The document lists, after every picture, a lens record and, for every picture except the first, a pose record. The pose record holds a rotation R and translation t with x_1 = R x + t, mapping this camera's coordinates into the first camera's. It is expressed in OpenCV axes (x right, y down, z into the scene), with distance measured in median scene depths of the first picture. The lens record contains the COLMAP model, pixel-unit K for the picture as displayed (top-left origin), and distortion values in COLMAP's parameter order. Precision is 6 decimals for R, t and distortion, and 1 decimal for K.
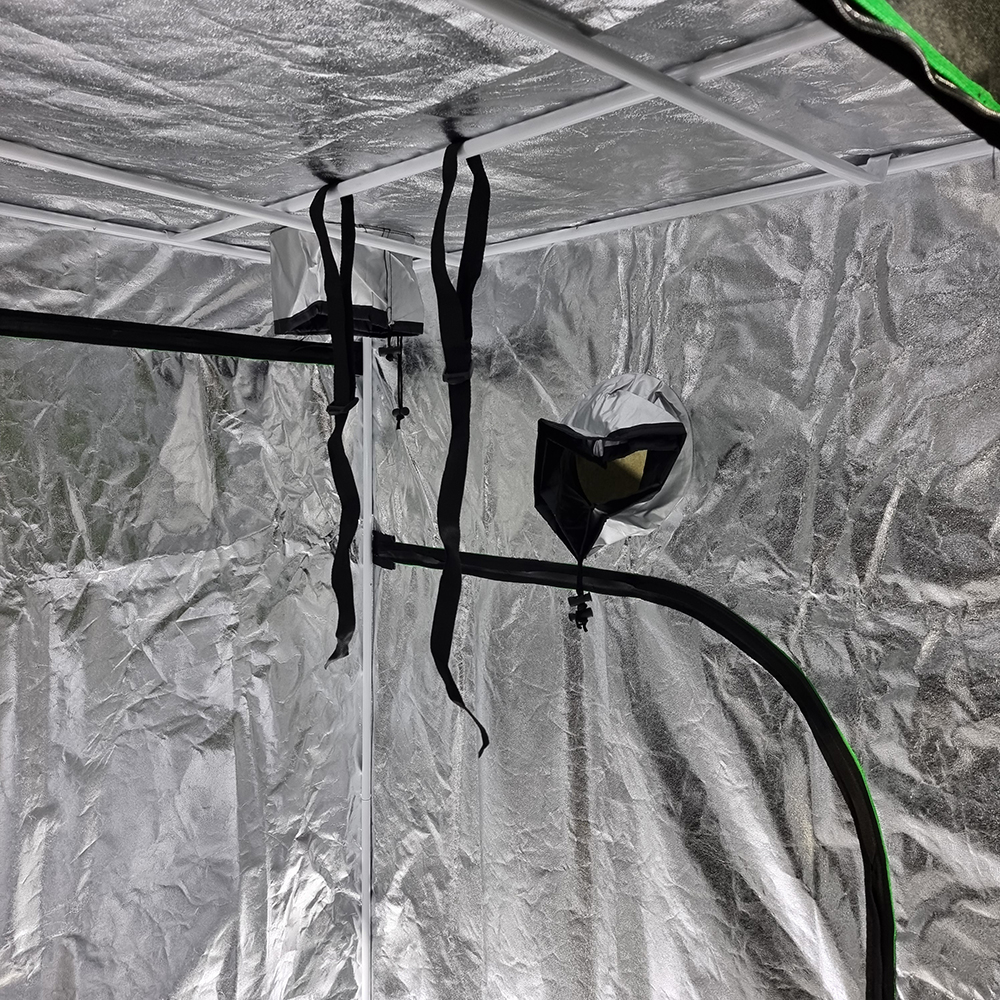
lens RADIAL K [[927.7, 0, 497.3], [0, 927.7, 504.8], [0, 0, 1]] dist [0.057809, 0.000000]
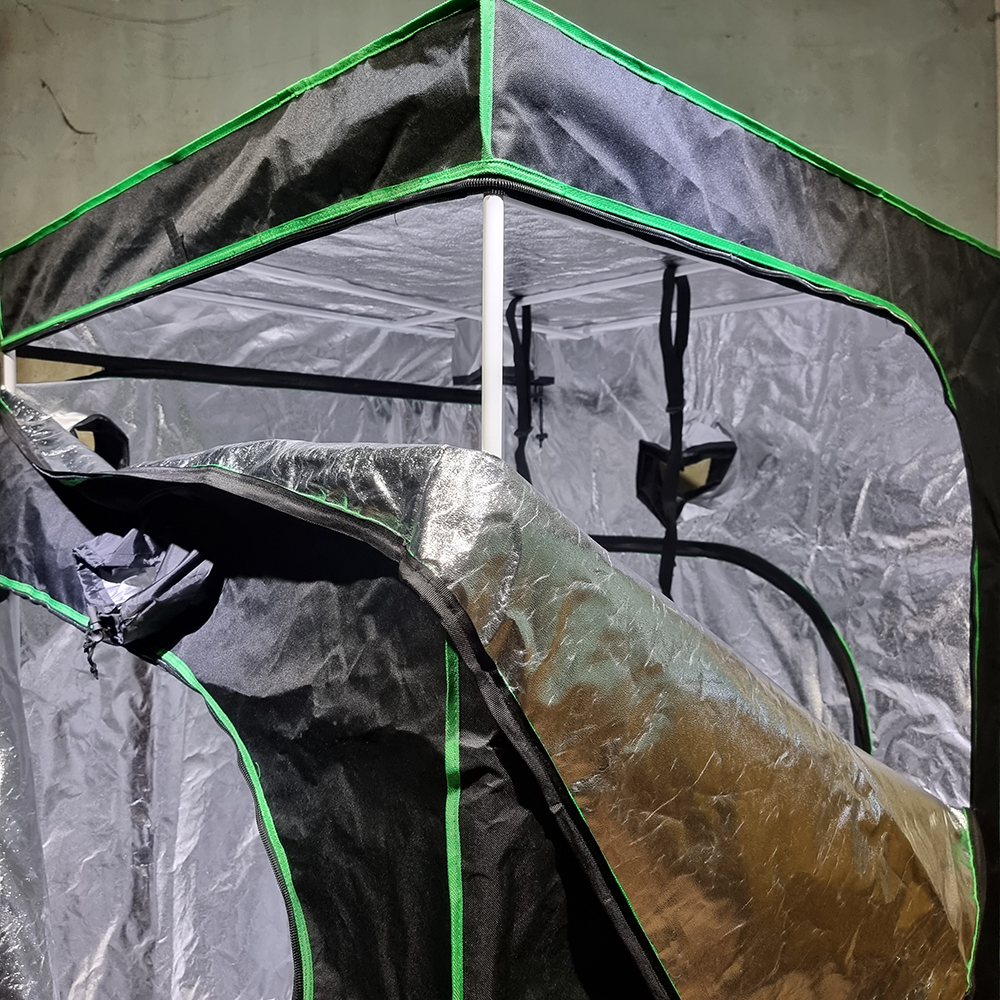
lens RADIAL K [[927.7, 0, 501.2], [0, 927.7, 493.0], [0, 0, 1]] dist [0.057809, 0.000000]
pose [[0.999864, -0.003735, -0.016037, -0.171996], [0.002988, 0.998922, -0.046318, 0.071684], [0.016192, 0.046263, 0.998798, -0.584051]]
